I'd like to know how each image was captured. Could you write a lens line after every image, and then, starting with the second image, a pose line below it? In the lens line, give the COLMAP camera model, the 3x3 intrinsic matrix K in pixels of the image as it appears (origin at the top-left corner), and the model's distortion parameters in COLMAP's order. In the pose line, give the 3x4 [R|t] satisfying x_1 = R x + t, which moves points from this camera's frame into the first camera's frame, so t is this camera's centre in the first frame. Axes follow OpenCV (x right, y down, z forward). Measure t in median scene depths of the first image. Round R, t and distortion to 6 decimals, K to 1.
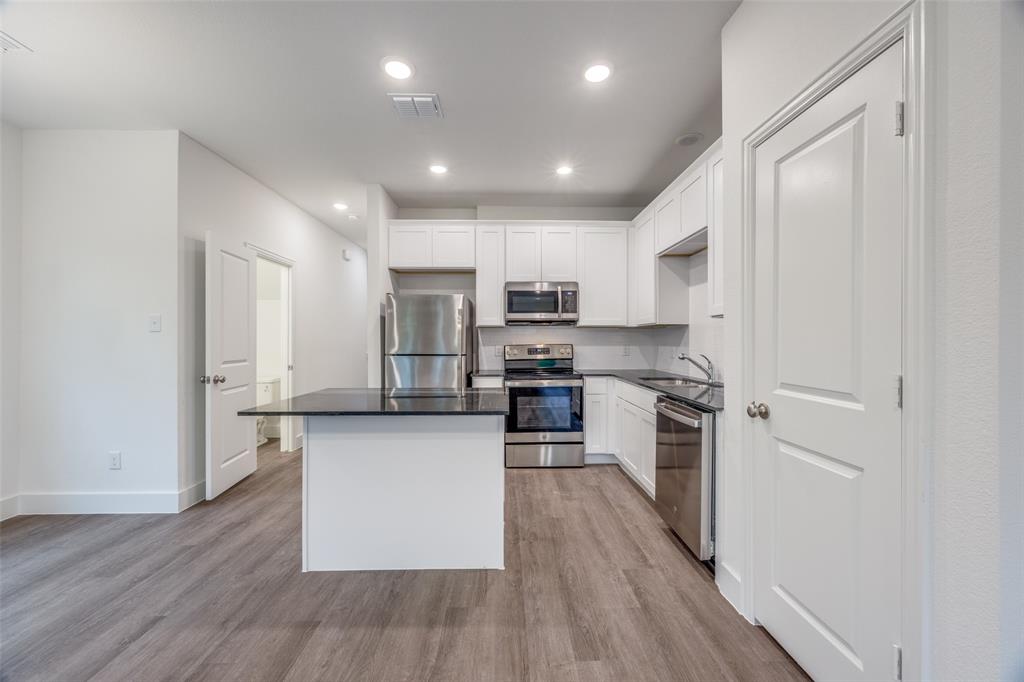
lens RADIAL K [[387.9, 0, 516.6], [0, 387.9, 340.7], [0, 0, 1]] dist [-0.003975, 0.000406]
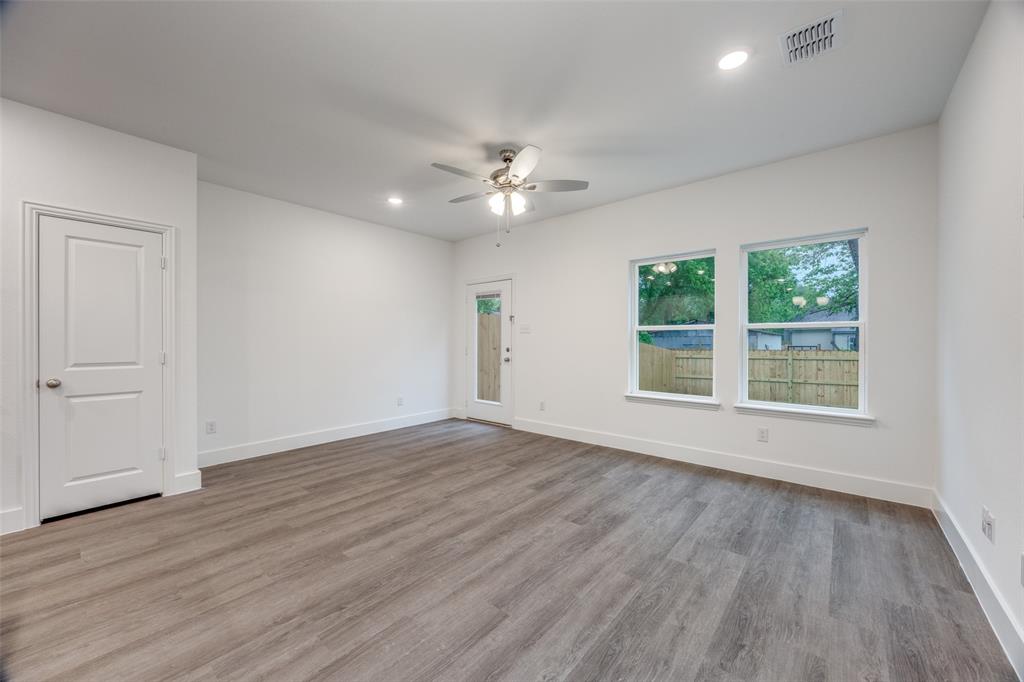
lens RADIAL K [[387.9, 0, 515.5], [0, 387.9, 342.2], [0, 0, 1]] dist [-0.003975, 0.000406]
pose [[-0.741214, -0.000226, 0.671268, -0.934517], [0.001852, 0.999995, 0.002381, 0.004343], [-0.671266, 0.003008, -0.741211, 0.445686]]
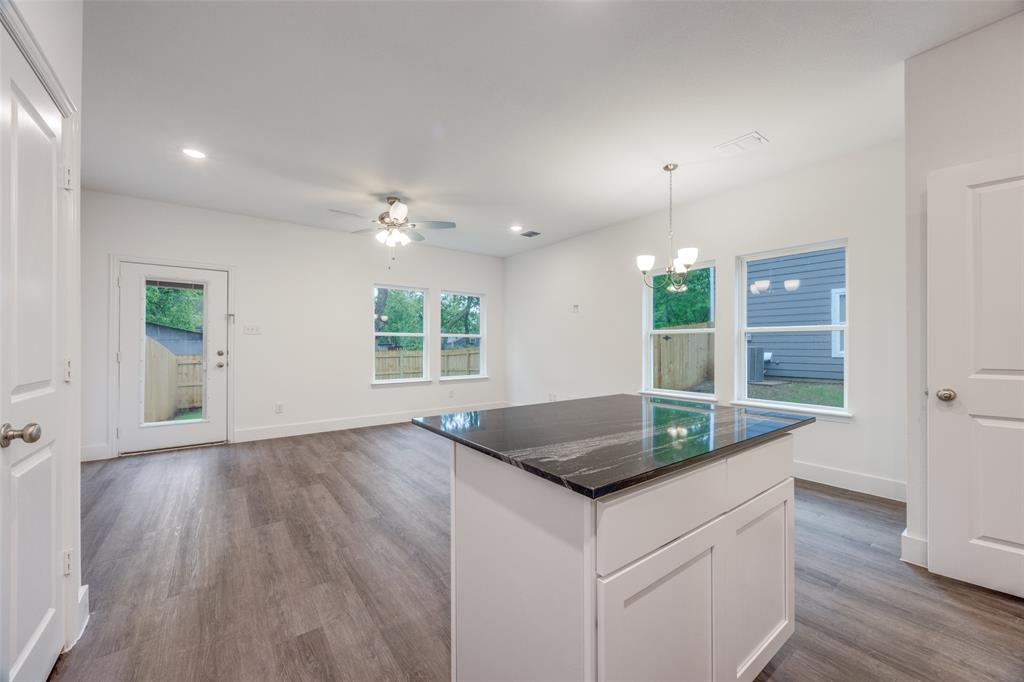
lens RADIAL K [[387.9, 0, 522.6], [0, 387.9, 343.7], [0, 0, 1]] dist [-0.003975, 0.000406]
pose [[-0.804954, 0.000731, -0.593337, 0.158186], [0.003489, 0.999988, -0.003502, 0.014750], [0.593327, -0.004889, -0.804947, 1.019010]]
